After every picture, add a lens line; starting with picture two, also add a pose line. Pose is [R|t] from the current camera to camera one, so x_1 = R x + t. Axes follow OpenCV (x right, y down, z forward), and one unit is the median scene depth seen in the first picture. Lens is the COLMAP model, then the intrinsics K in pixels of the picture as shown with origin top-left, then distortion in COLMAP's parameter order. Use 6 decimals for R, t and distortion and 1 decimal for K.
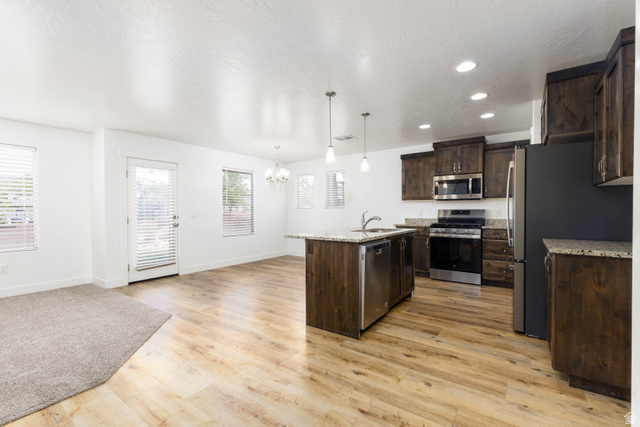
lens RADIAL K [[287.4, 0, 317.3], [0, 287.4, 212.7], [0, 0, 1]] dist [0.002612, -0.000055]
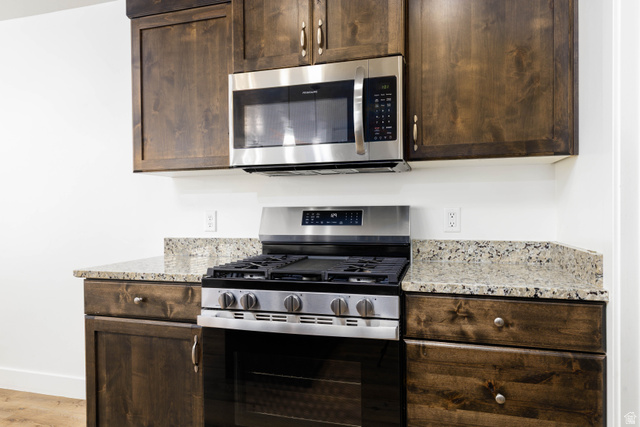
lens RADIAL K [[423.2, 0, 320.4], [0, 423.2, 213.3], [0, 0, 1]] dist [0.002012, 0.000215]
pose [[0.940652, -0.008741, 0.339259, 0.375736], [0.008648, 0.999961, 0.001784, -0.005831], [-0.339262, 0.001256, 0.940691, 0.667964]]
